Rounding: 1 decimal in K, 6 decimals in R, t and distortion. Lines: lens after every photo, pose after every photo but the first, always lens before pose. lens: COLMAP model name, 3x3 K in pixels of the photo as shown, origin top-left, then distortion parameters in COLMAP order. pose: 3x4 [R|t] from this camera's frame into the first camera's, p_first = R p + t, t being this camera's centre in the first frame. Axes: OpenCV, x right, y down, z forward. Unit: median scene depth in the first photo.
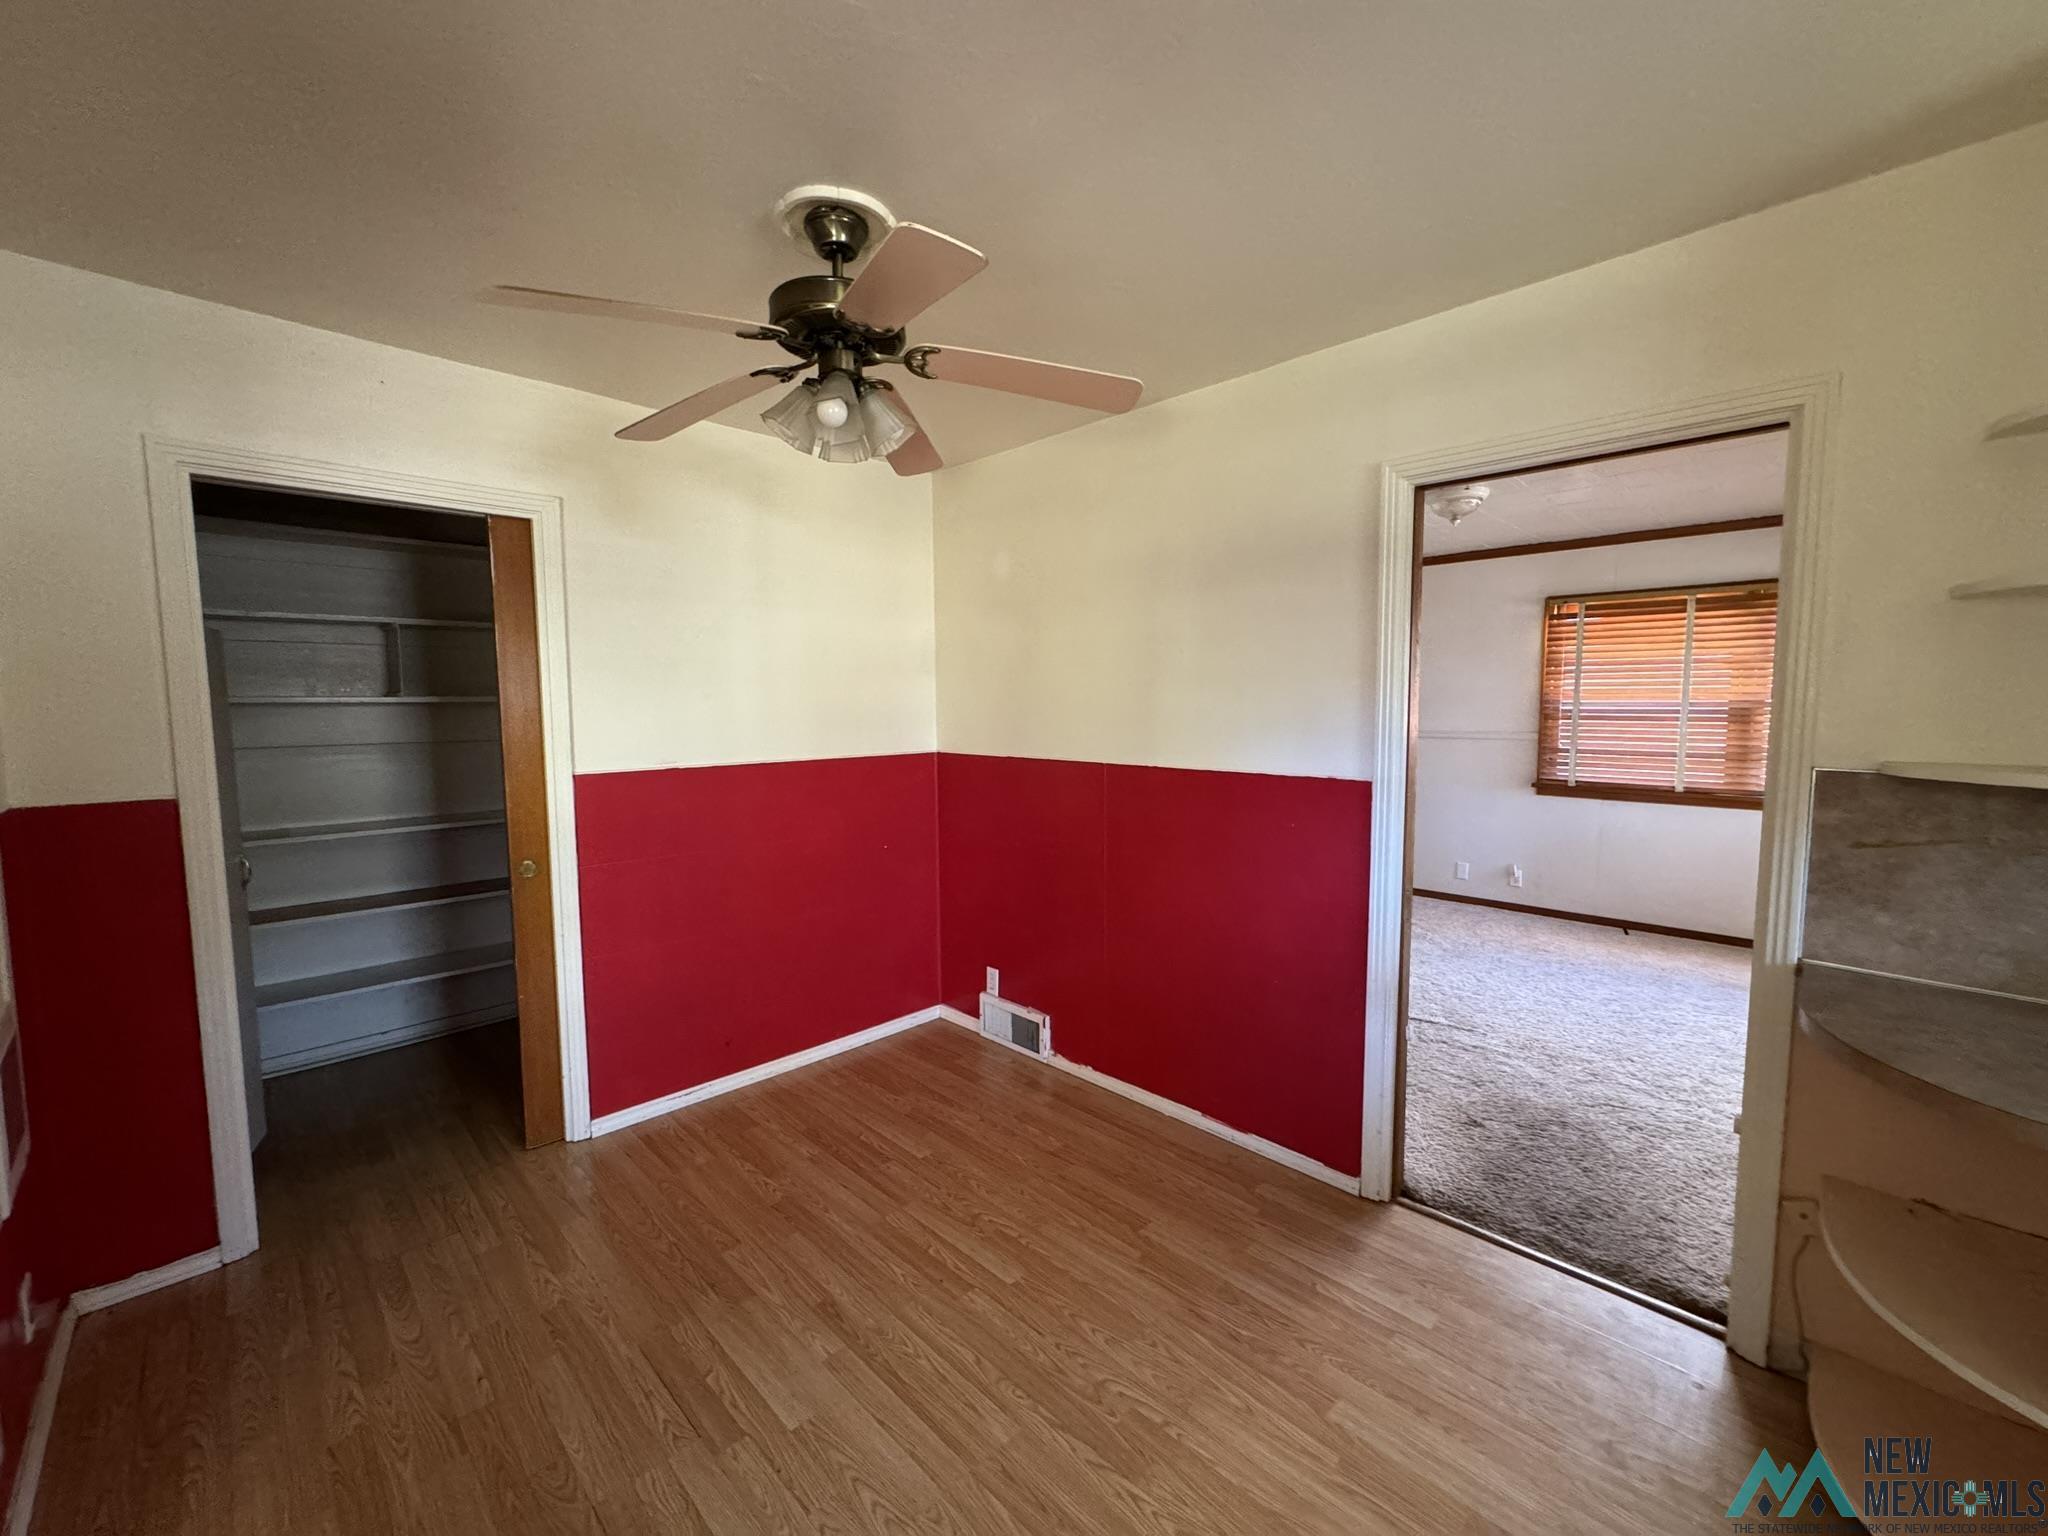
lens RADIAL K [[814.8, 0, 1022.3], [0, 814.8, 768.9], [0, 0, 1]] dist [-0.000168, 0.000436]
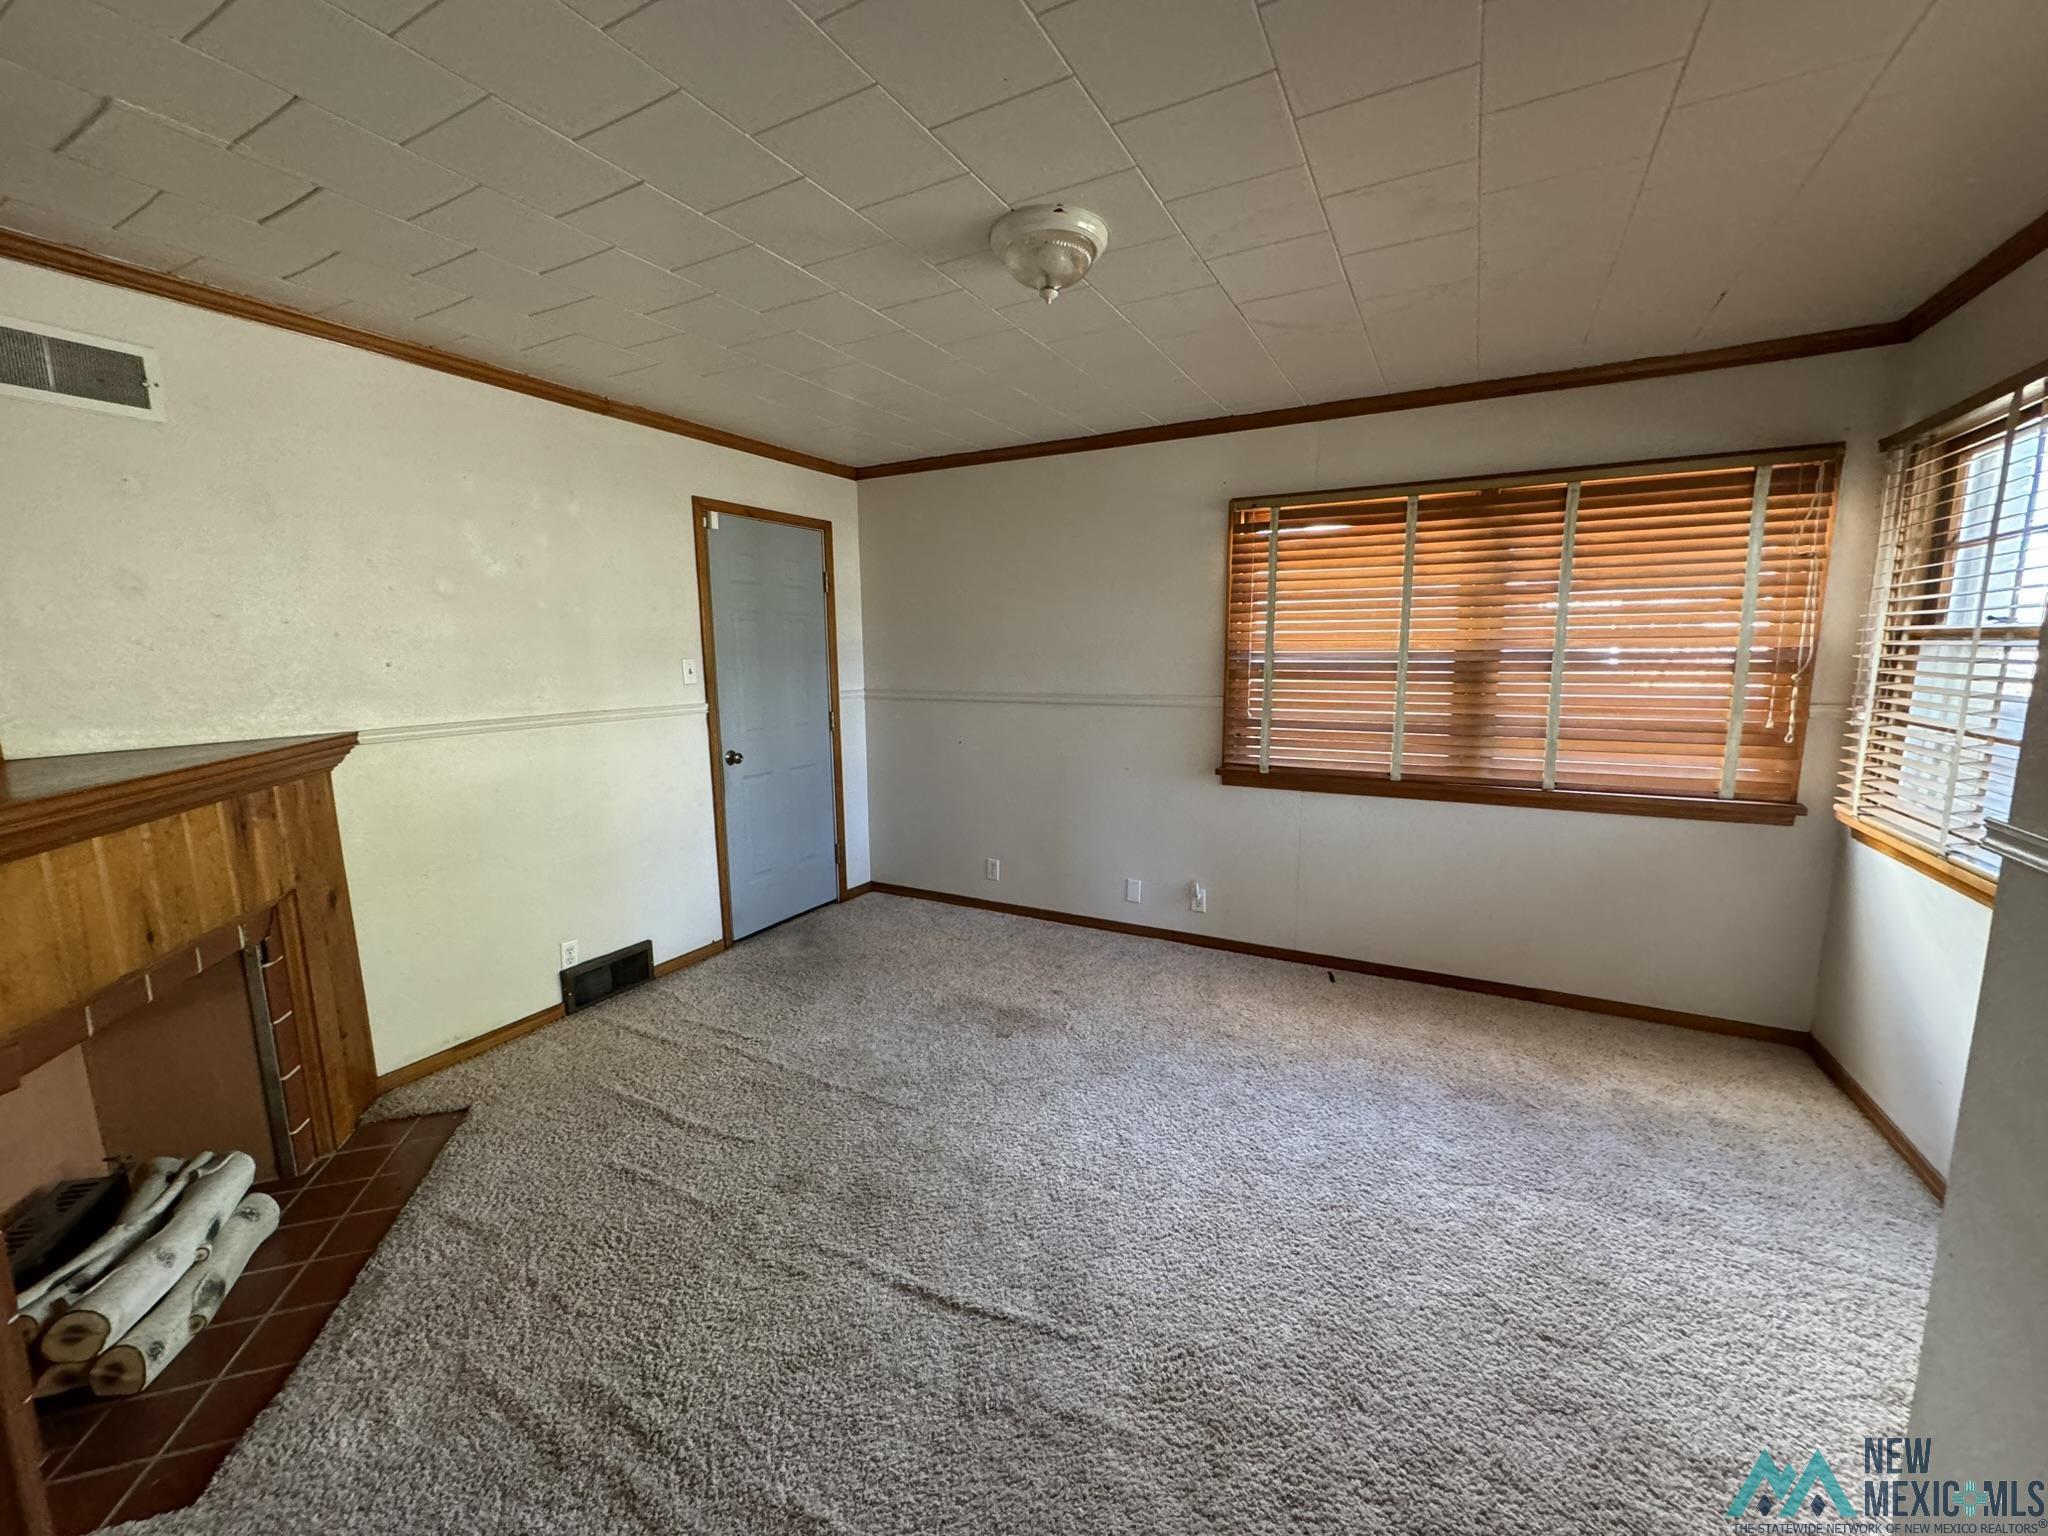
lens RADIAL K [[814.8, 0, 1022.3], [0, 814.8, 768.9], [0, 0, 1]] dist [-0.000168, 0.000436]
pose [[0.957543, -0.044381, 0.284854, 0.280166], [0.026831, 0.997510, 0.065224, -0.034919], [-0.287040, -0.054812, 0.956349, 0.396543]]
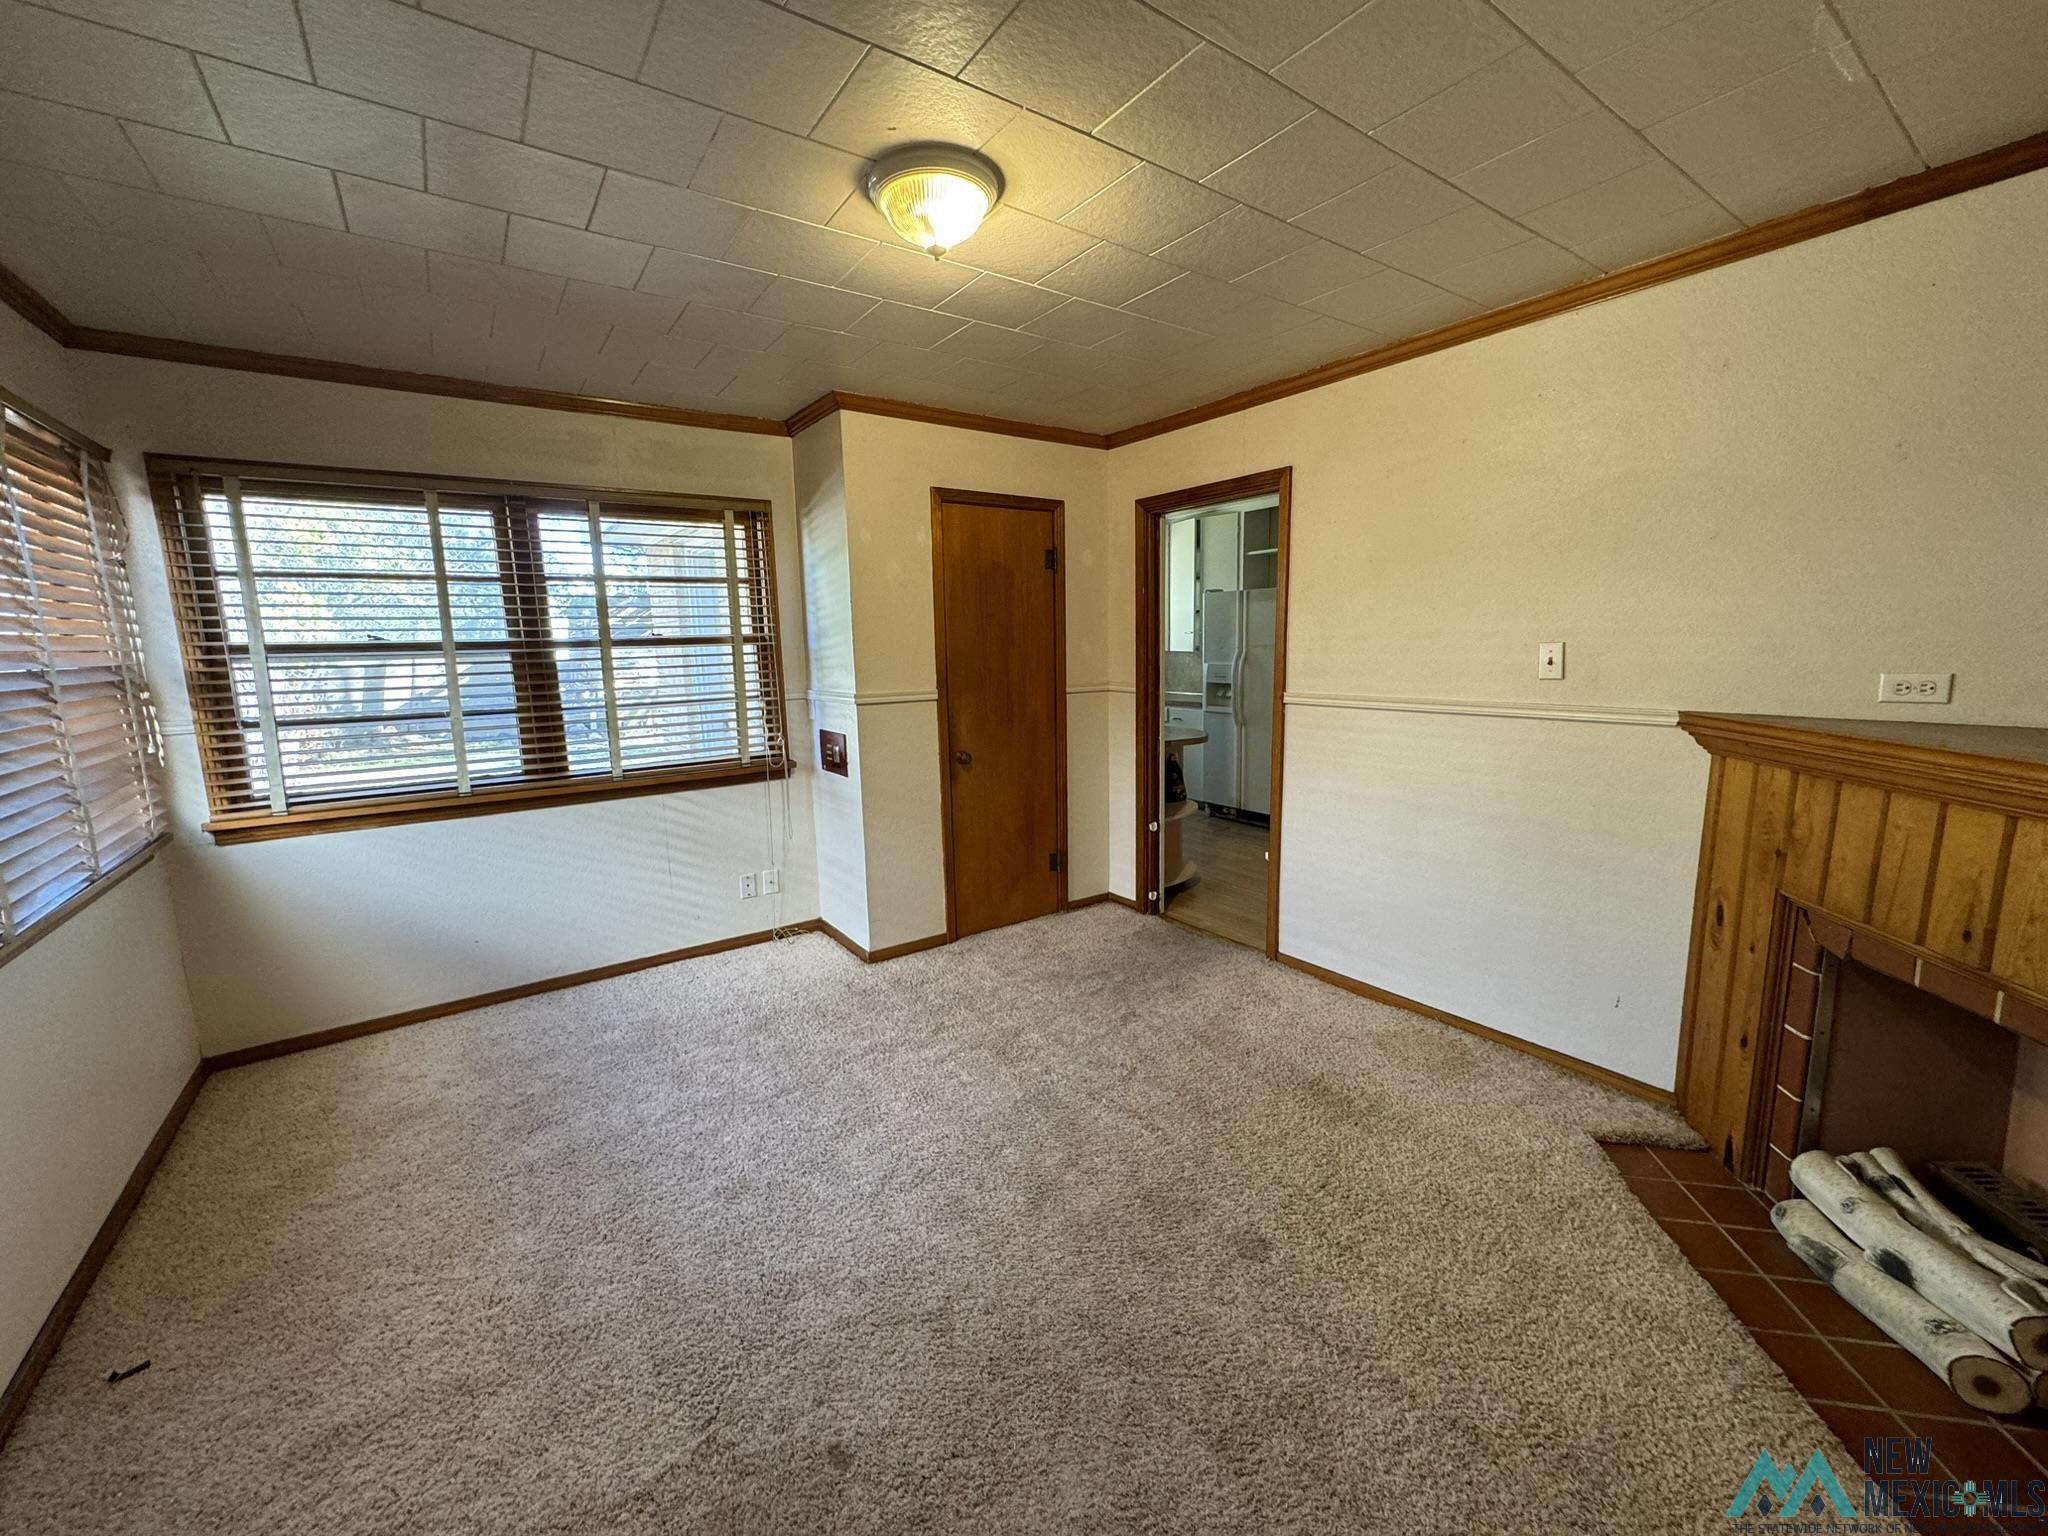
lens RADIAL K [[814.8, 0, 1022.3], [0, 814.8, 768.9], [0, 0, 1]] dist [-0.000168, 0.000436]
pose [[-0.985258, 0.001189, 0.171073, 0.315941], [0.042818, 0.969863, 0.239860, -0.099728], [-0.165632, 0.243649, -0.955616, 1.171938]]
